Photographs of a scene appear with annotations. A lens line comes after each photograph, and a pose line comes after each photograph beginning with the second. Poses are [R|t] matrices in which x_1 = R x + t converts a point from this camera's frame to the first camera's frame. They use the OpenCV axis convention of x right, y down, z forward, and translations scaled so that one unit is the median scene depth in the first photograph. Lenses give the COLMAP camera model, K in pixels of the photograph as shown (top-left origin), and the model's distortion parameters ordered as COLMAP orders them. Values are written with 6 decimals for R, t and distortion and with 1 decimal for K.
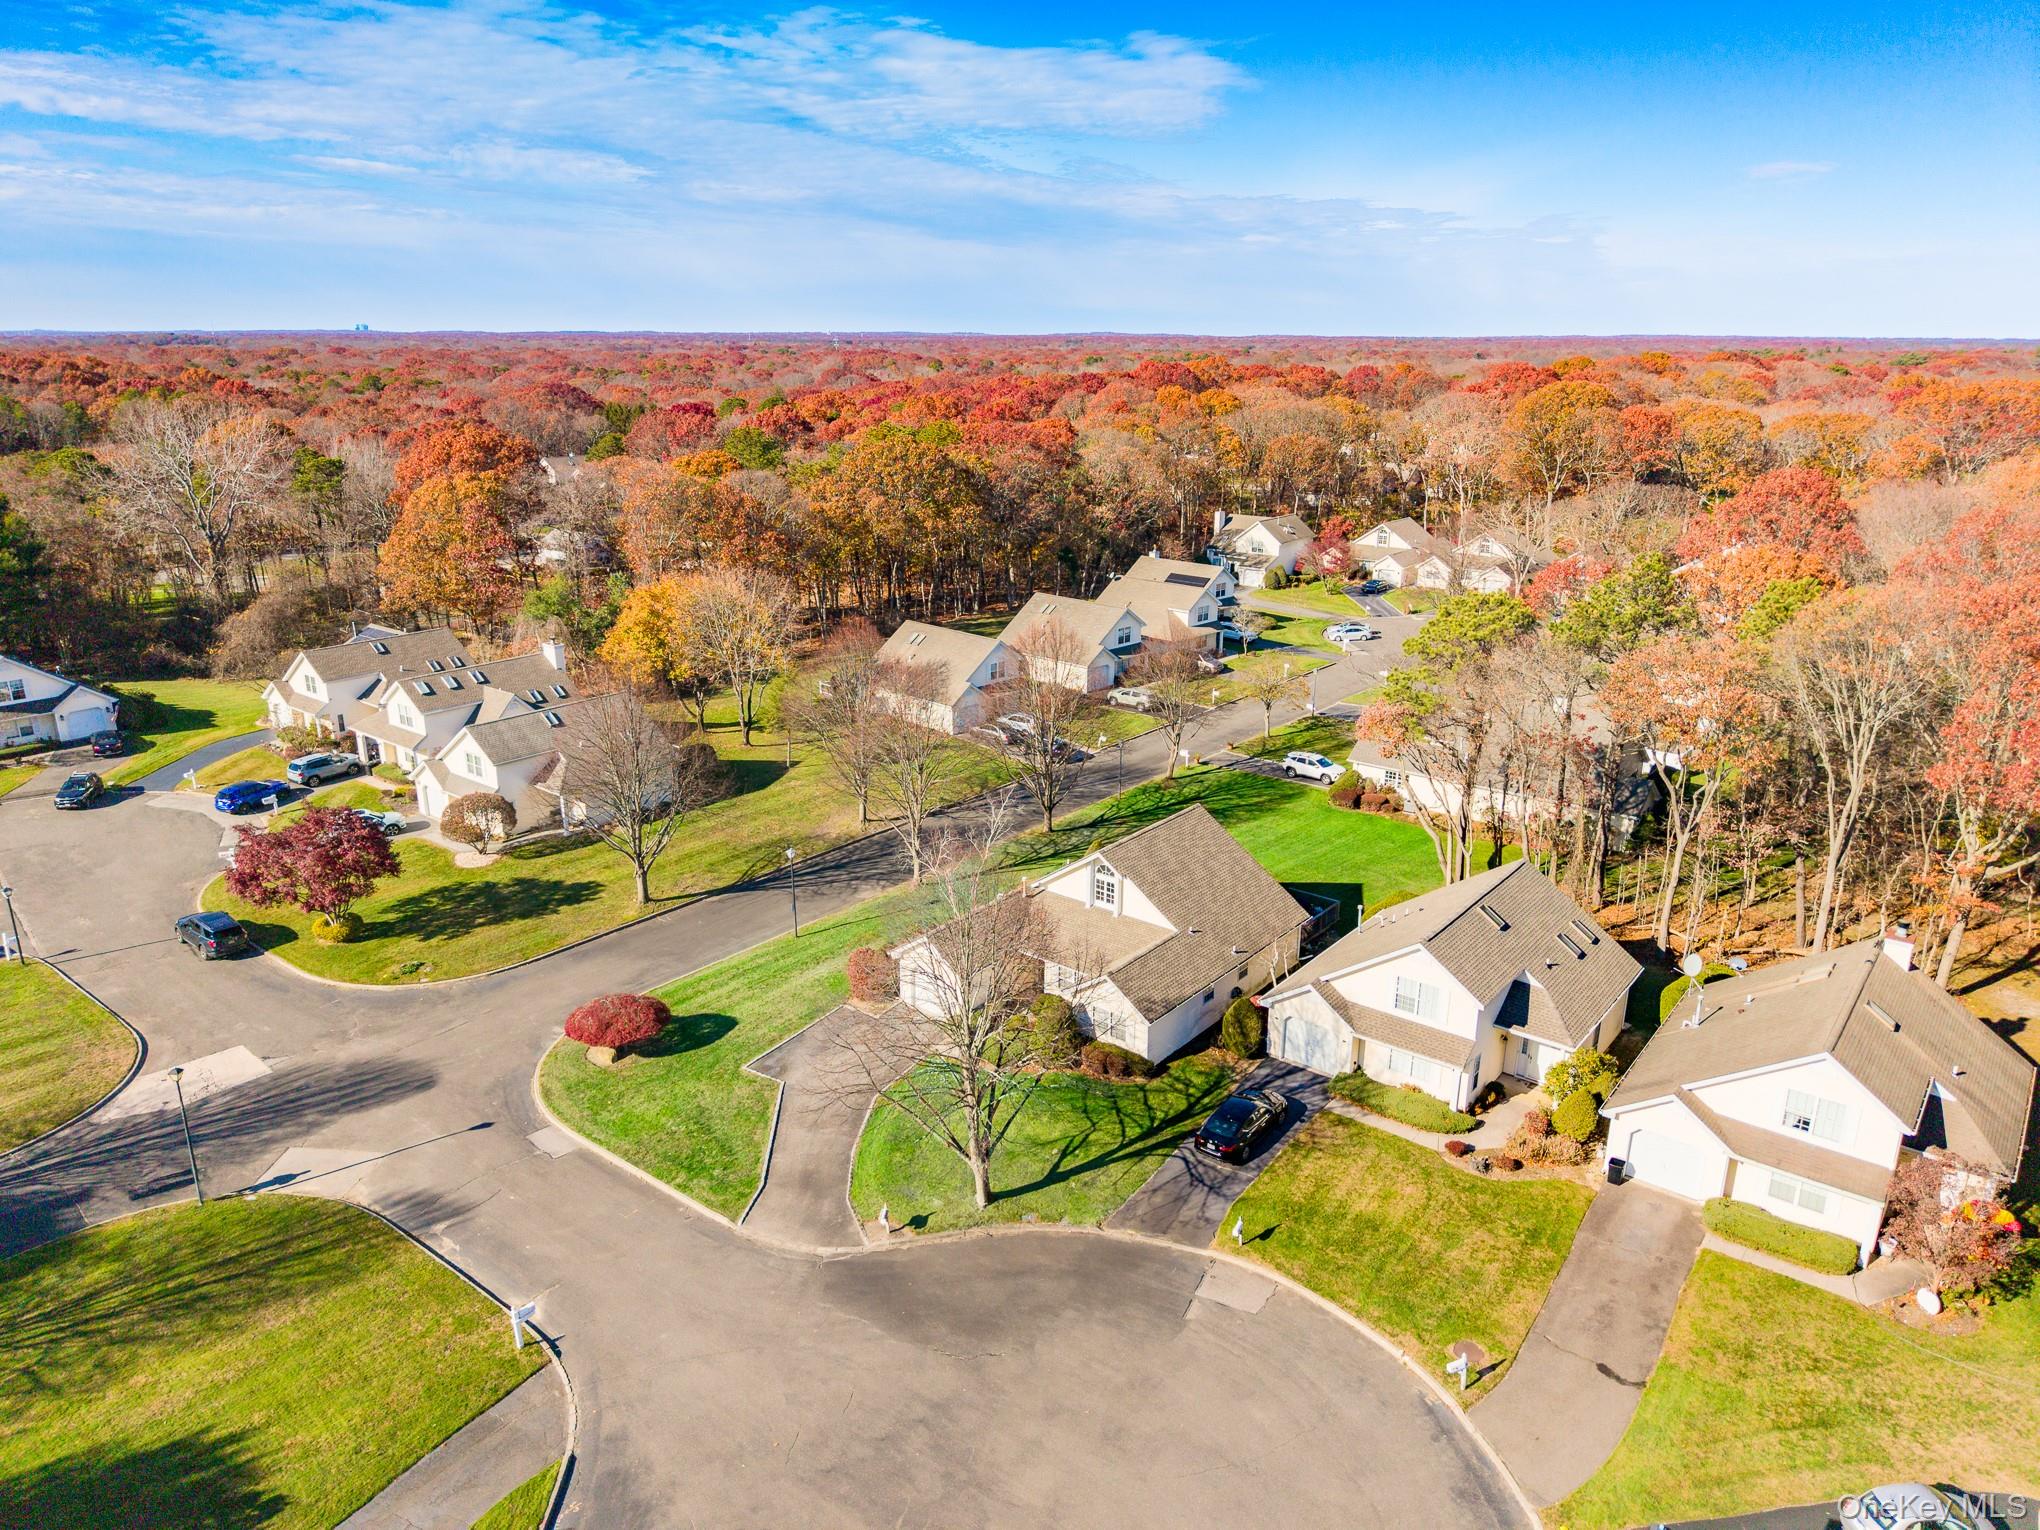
lens RADIAL K [[1413.9, 0, 1102.9], [0, 1413.9, 772.0], [0, 0, 1]] dist [0.001605, 0.001176]
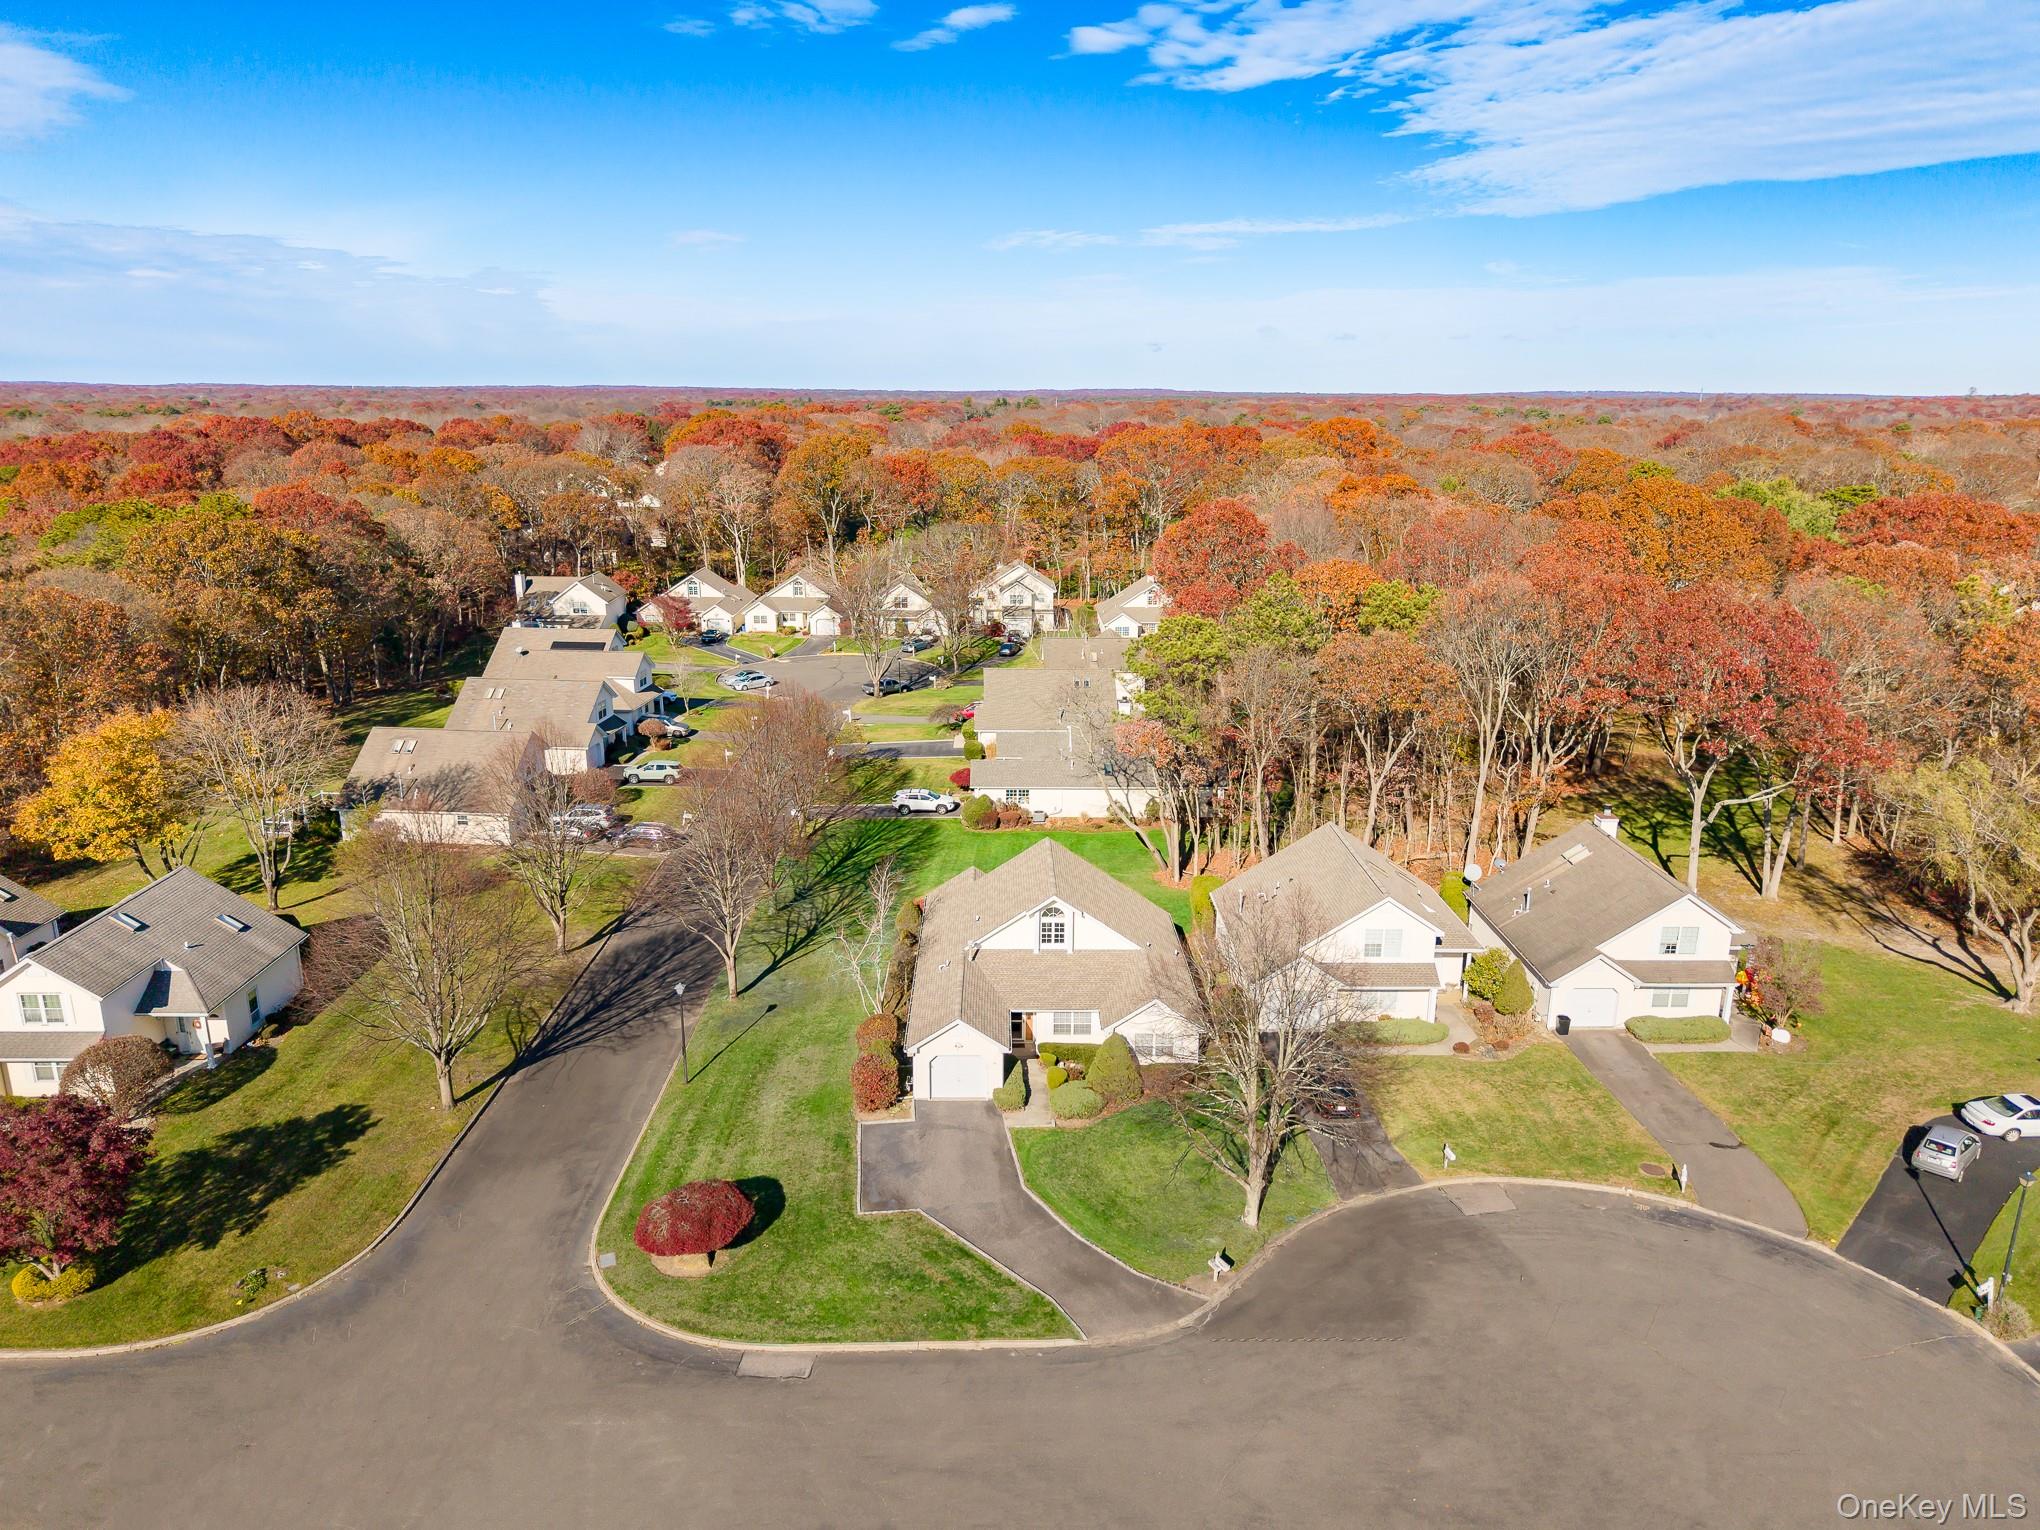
lens RADIAL K [[1366.0, 0, 1047.1], [0, 1366.0, 764.8], [0, 0, 1]] dist [0.002593, -0.001669]
pose [[0.774278, -0.167901, 0.610166, -0.494380], [0.184001, 0.982237, 0.036794, -0.062822], [-0.605505, 0.083783, 0.791419, 0.163556]]
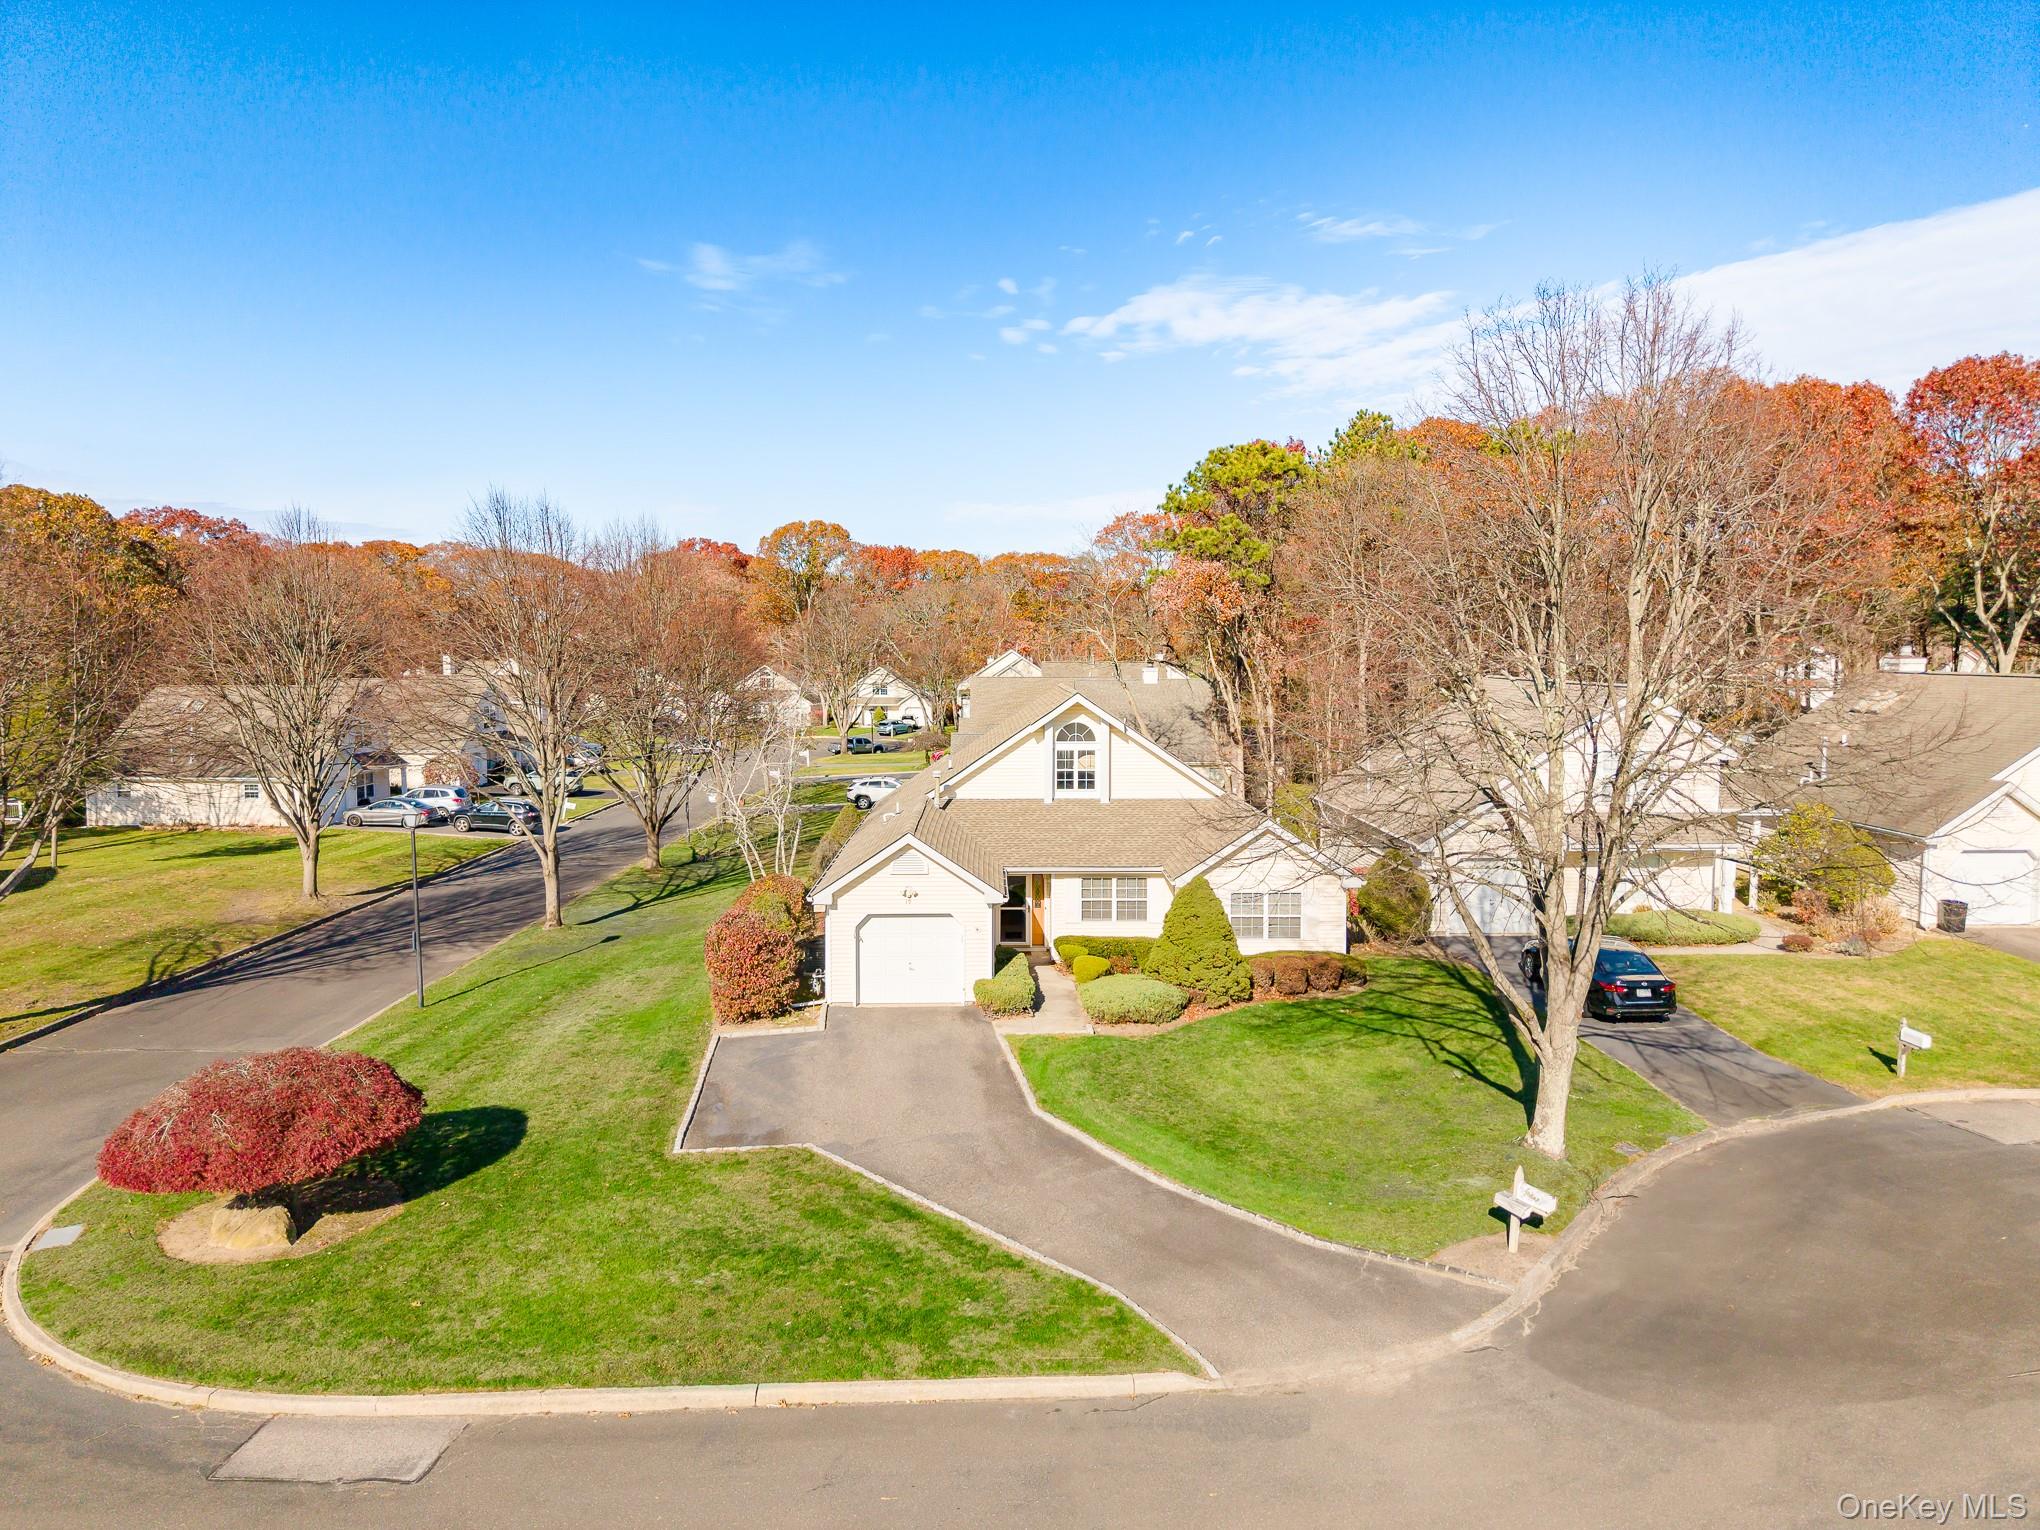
lens RADIAL K [[1308.1, 0, 1035.5], [0, 1308.1, 760.9], [0, 0, 1]] dist [0.001360, 0.002109]
pose [[0.774643, -0.057573, 0.629773, -0.311117], [0.196412, 0.968502, -0.153055, 0.136445], [-0.601125, 0.242257, 0.761551, 0.475512]]
